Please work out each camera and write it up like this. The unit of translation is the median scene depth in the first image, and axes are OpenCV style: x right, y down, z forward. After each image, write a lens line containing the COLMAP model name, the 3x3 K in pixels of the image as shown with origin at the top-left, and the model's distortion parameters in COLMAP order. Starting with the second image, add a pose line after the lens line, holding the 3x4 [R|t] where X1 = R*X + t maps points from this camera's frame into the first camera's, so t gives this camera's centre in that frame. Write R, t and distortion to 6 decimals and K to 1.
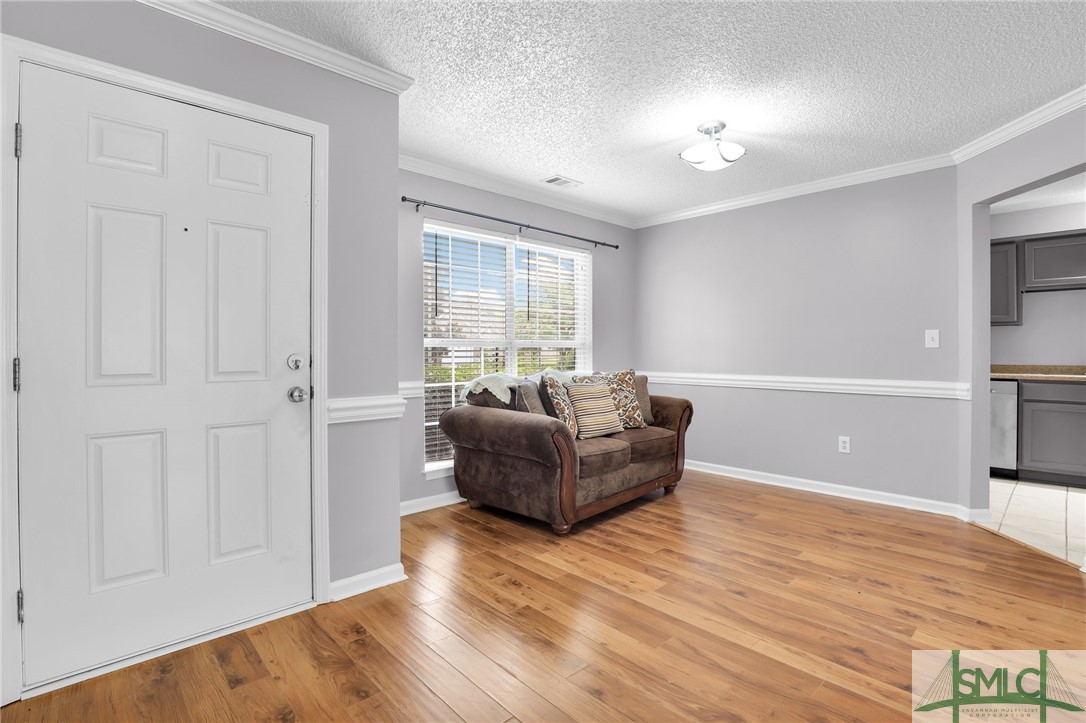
lens RADIAL K [[514.1, 0, 549.6], [0, 514.1, 355.5], [0, 0, 1]] dist [-0.029623, 0.005358]
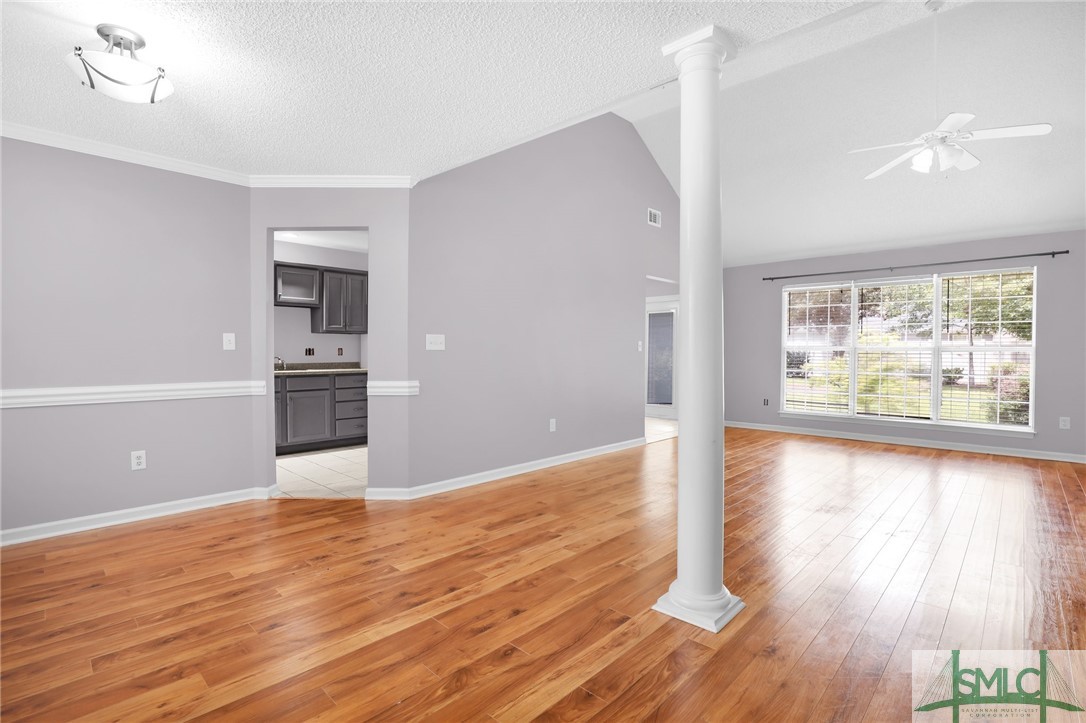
lens RADIAL K [[514.1, 0, 545.5], [0, 514.1, 364.6], [0, 0, 1]] dist [-0.029623, 0.005358]
pose [[-0.042273, -0.022622, 0.998850, -0.408729], [0.007975, 0.999704, 0.022978, -0.004181], [-0.999074, 0.008938, -0.042080, 0.441810]]
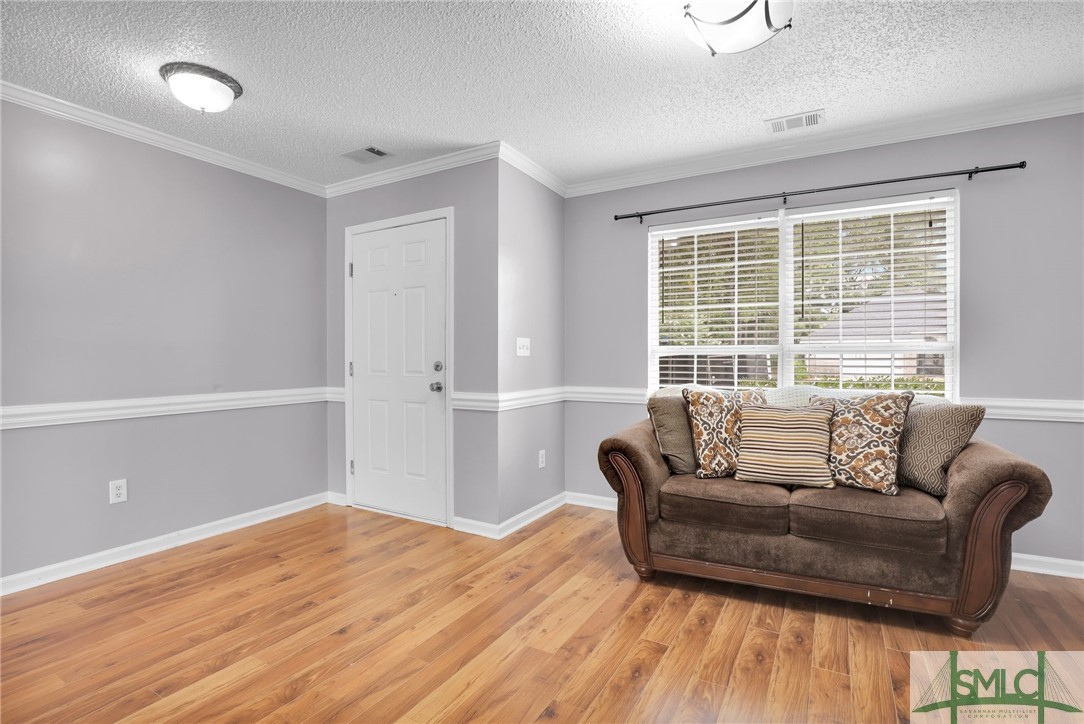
lens RADIAL K [[513.2, 0, 554.2], [0, 513.2, 366.6], [0, 0, 1]] dist [-0.029623, 0.005358]
pose [[0.296519, 0.016928, -0.954877, 0.807360], [-0.008373, 0.999851, 0.015125, -0.009309], [0.954990, 0.003510, 0.296616, 0.632628]]
